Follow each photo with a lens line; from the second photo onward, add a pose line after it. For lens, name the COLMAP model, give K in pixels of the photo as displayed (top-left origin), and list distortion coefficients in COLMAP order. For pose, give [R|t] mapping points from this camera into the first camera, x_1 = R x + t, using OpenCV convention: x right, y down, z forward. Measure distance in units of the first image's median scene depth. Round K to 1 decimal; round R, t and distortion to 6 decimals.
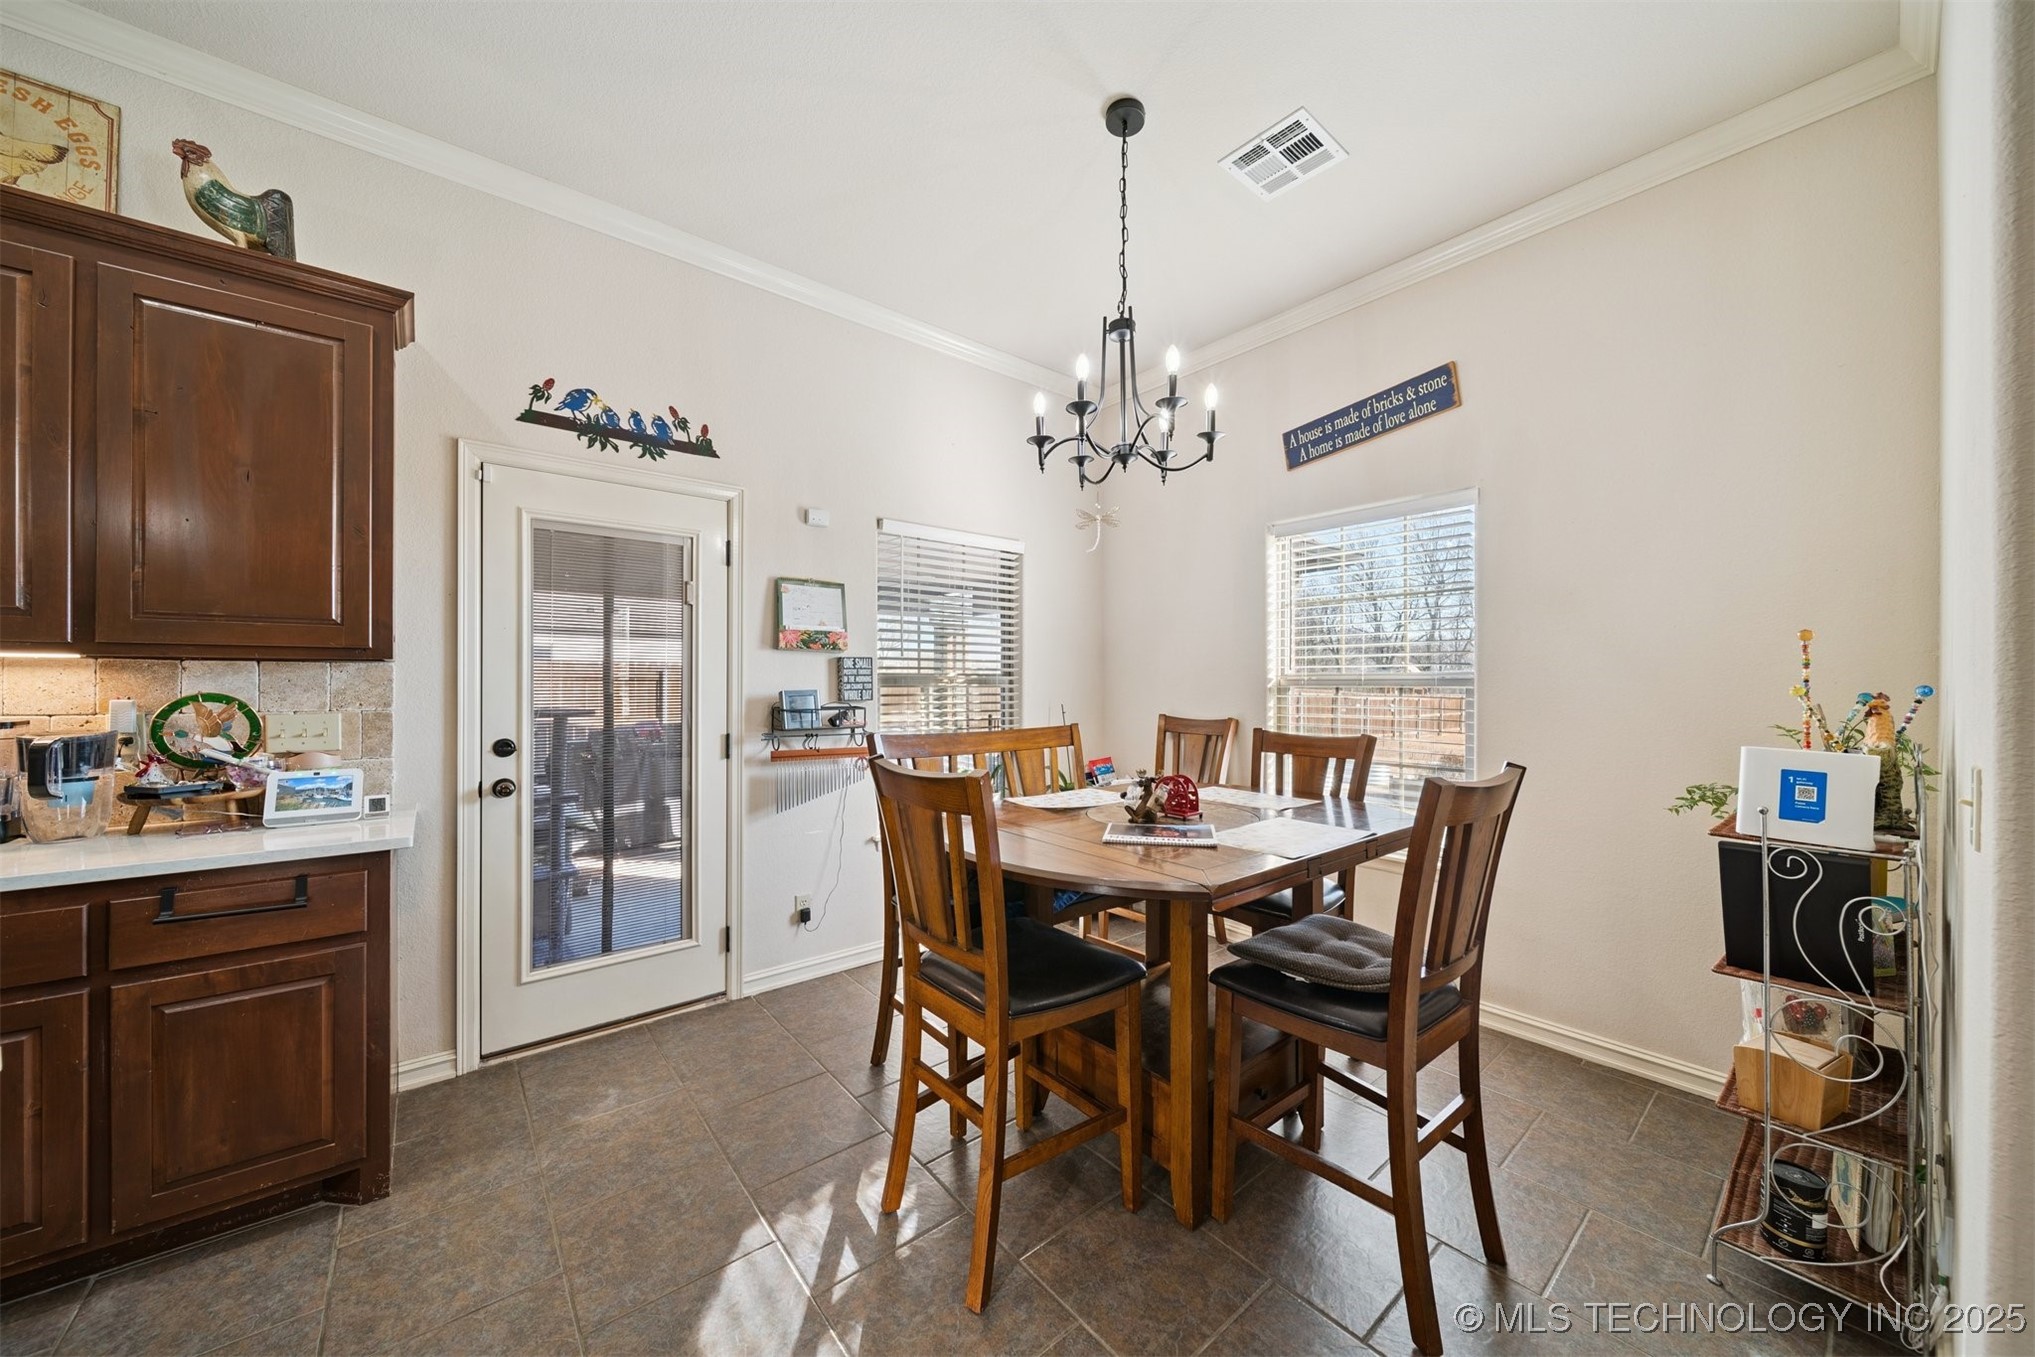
lens RADIAL K [[720.4, 0, 1027.7], [0, 720.4, 685.2], [0, 0, 1]] dist [-0.001301, -0.000529]
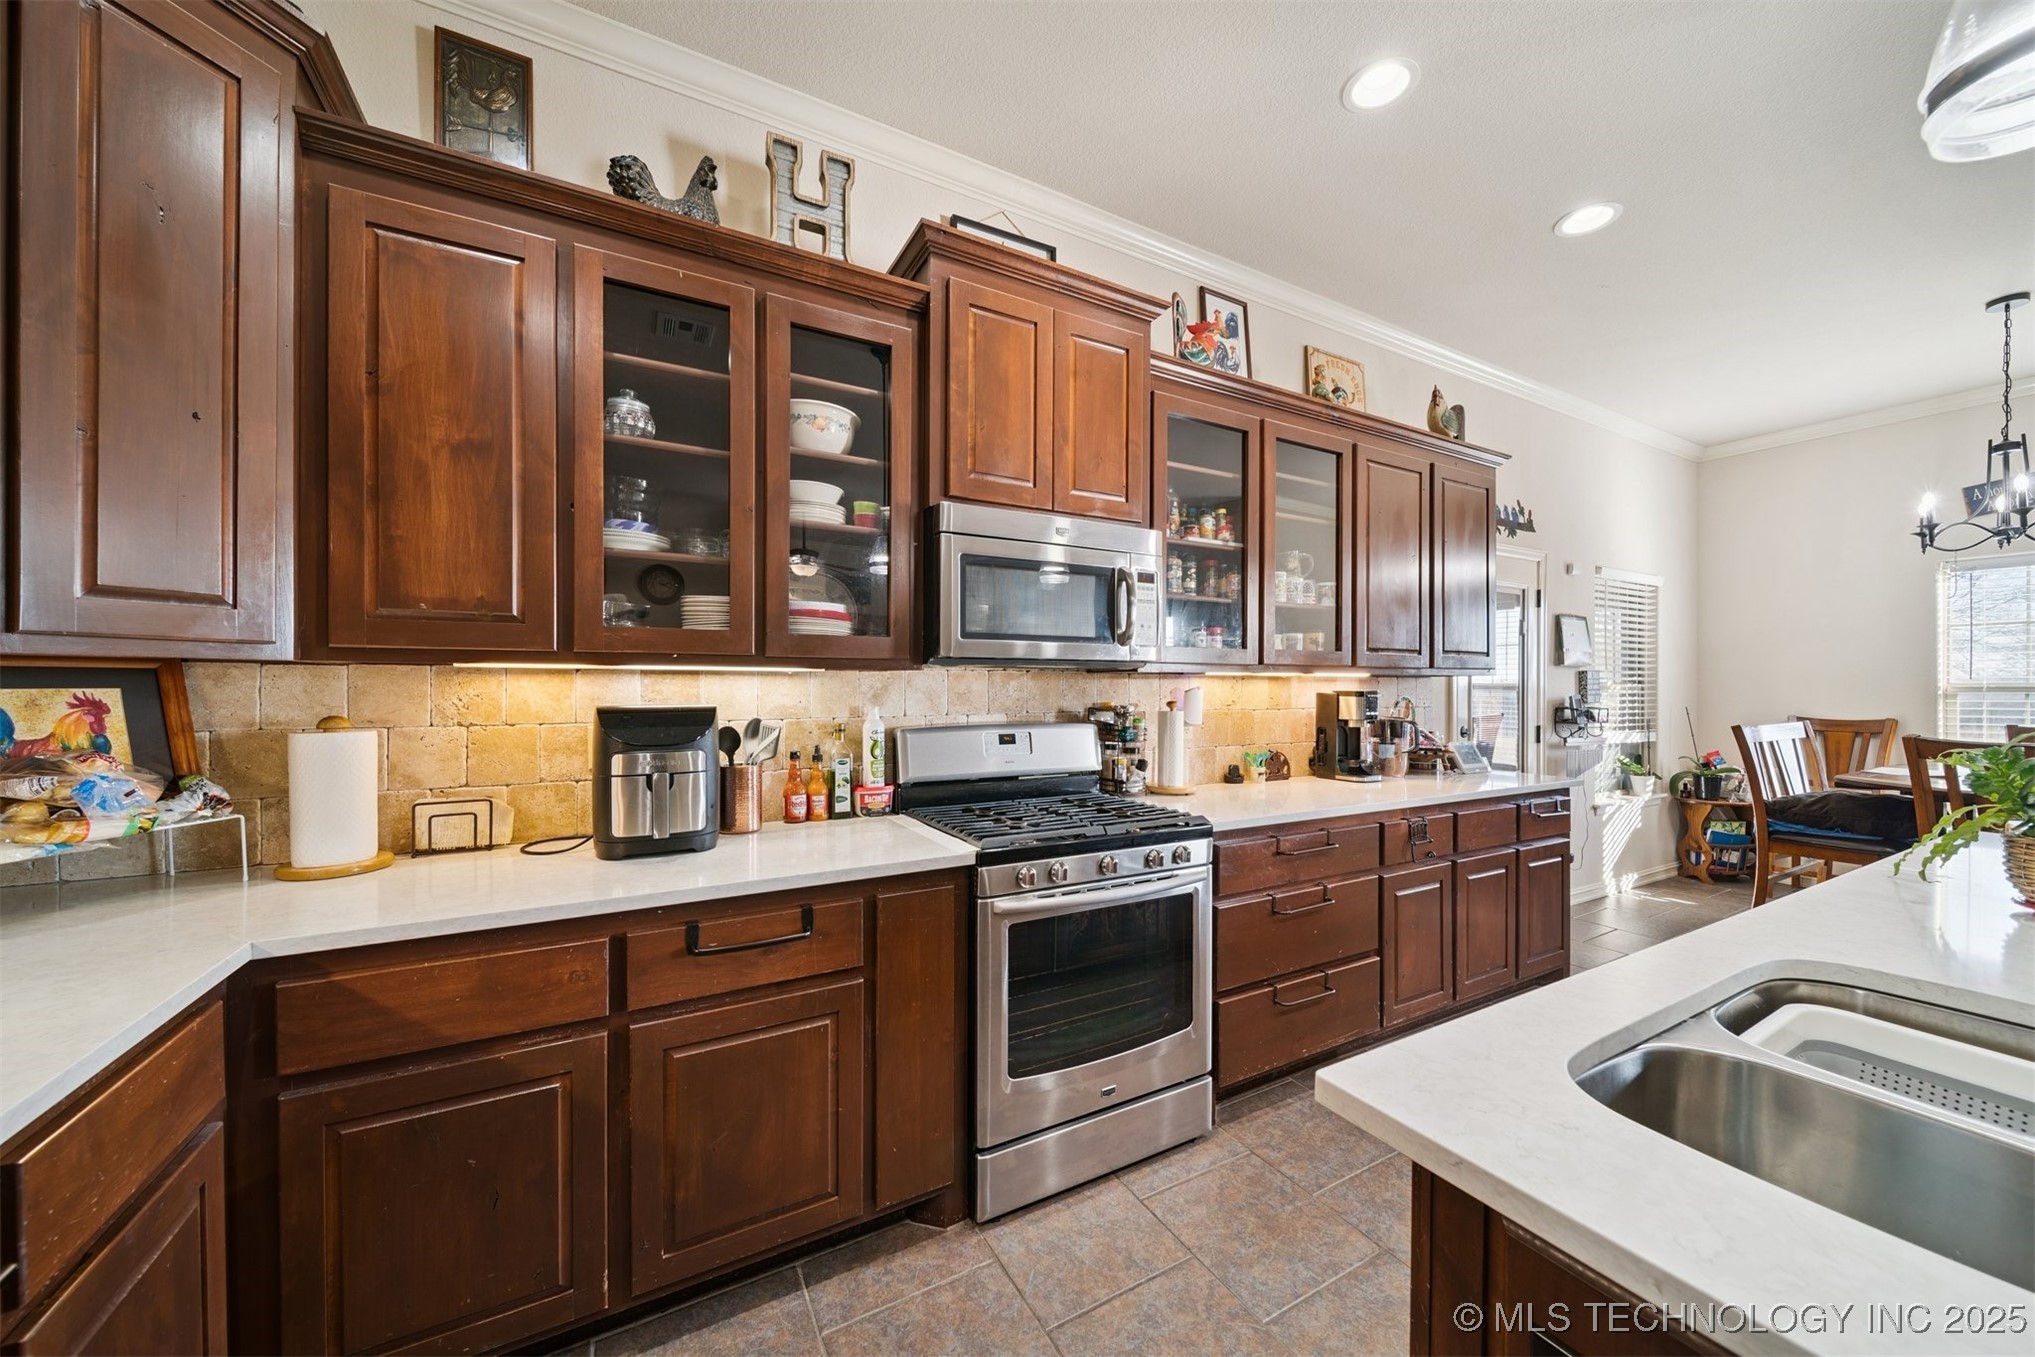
lens RADIAL K [[720.4, 0, 1023.0], [0, 720.4, 687.3], [0, 0, 1]] dist [-0.001301, -0.000529]
pose [[0.983524, 0.000496, -0.180779, -1.208396], [-0.000506, 1.000000, -0.000013, -0.007769], [0.180779, 0.000104, 0.983524, -0.608960]]
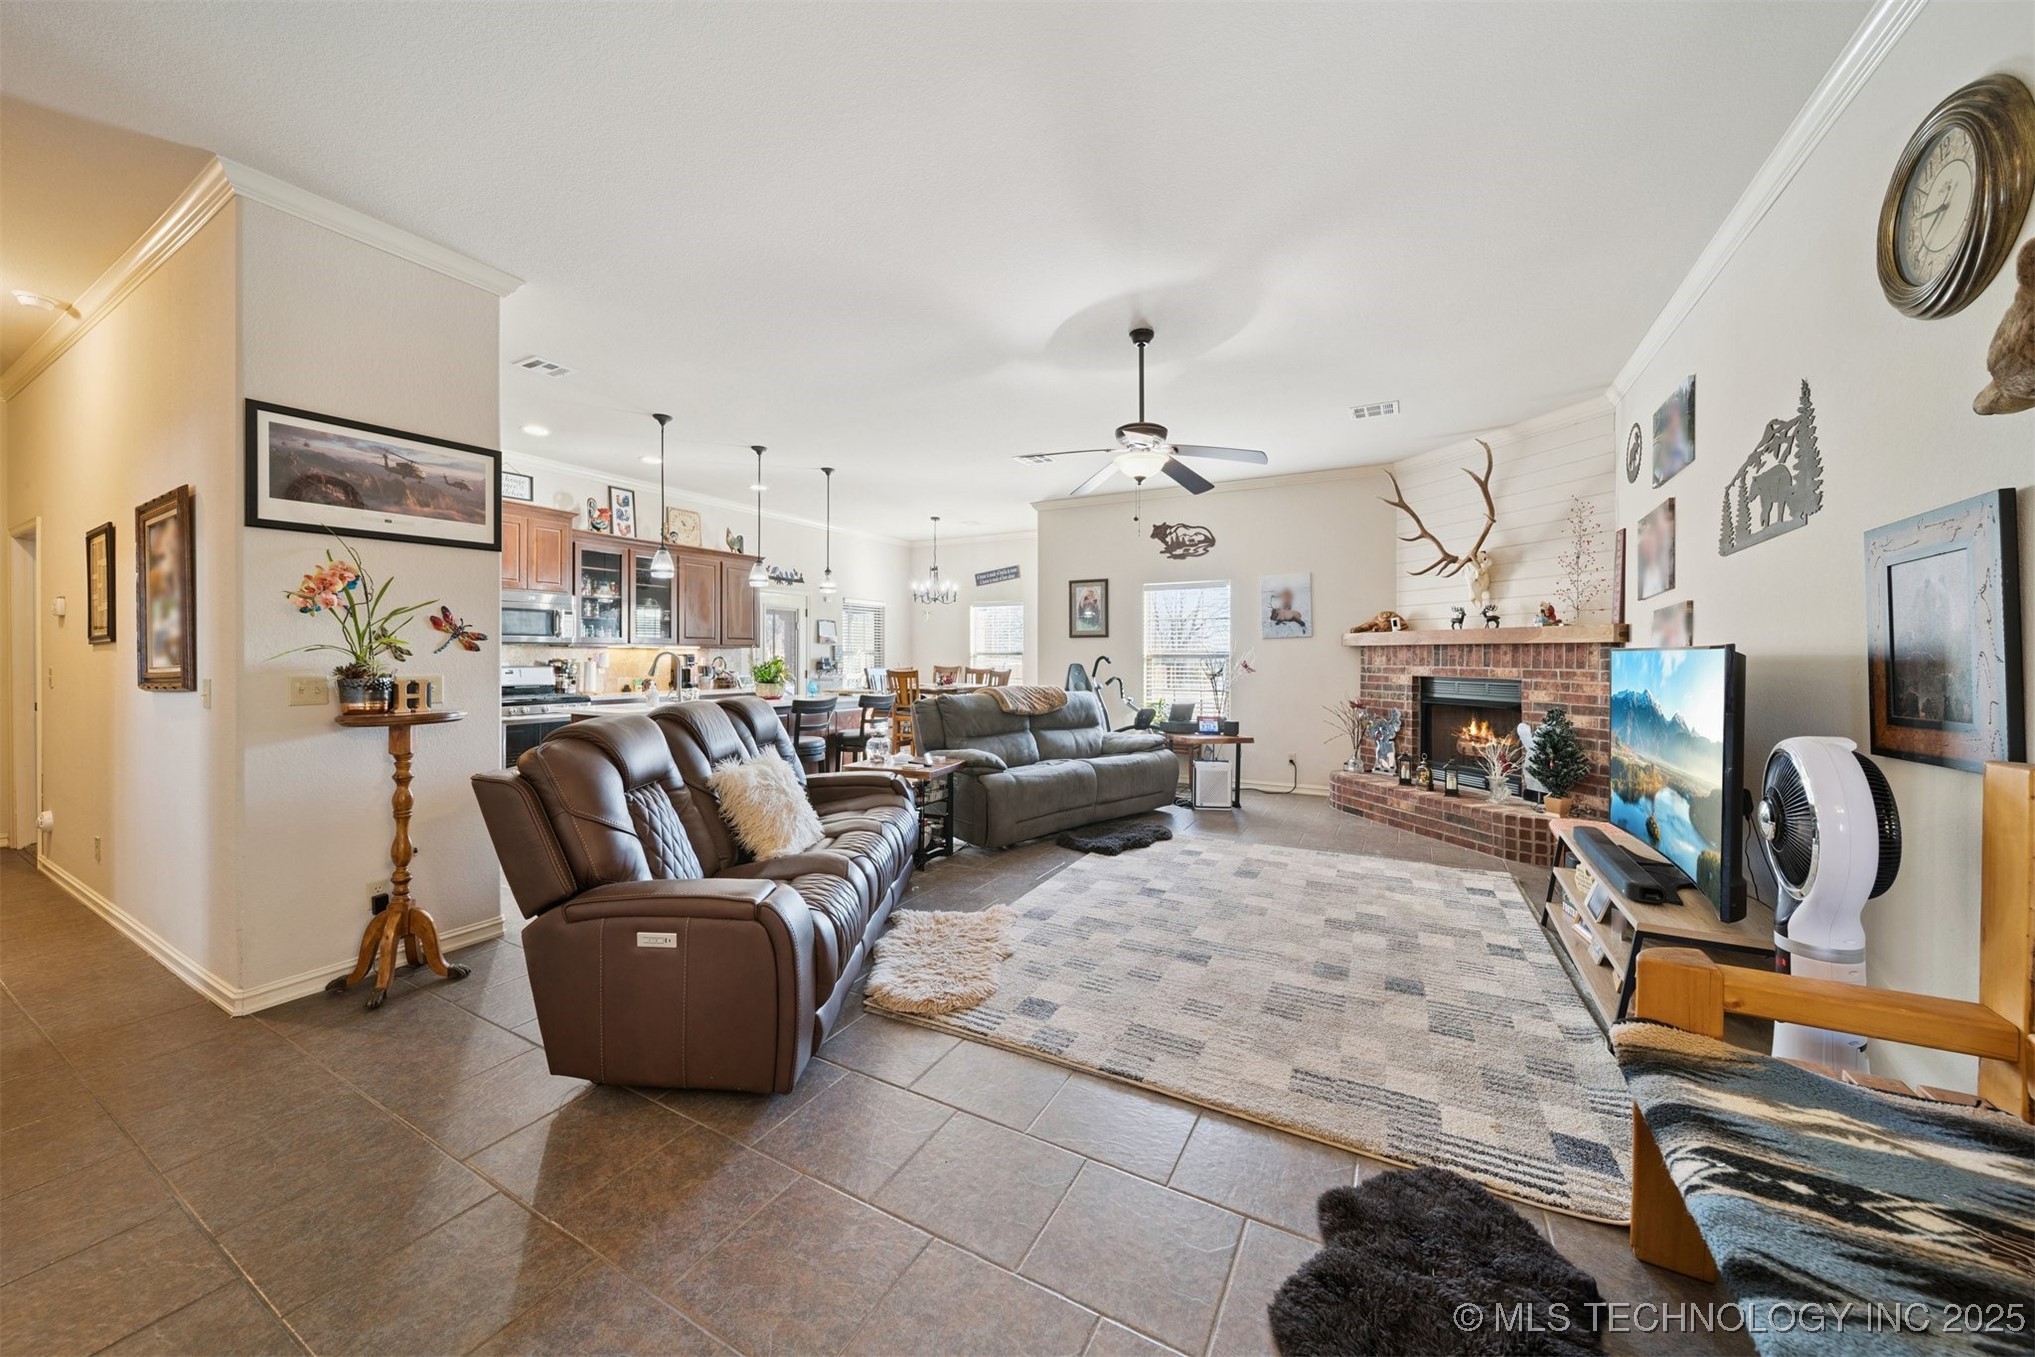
lens RADIAL K [[720.4, 0, 1015.2], [0, 720.4, 660.0], [0, 0, 1]] dist [-0.001301, -0.000529]
pose [[0.933652, -0.001438, 0.358180, -0.723677], [-0.001633, 0.999964, 0.008272, -0.003525], [-0.358179, -0.008308, 0.933616, -2.385052]]
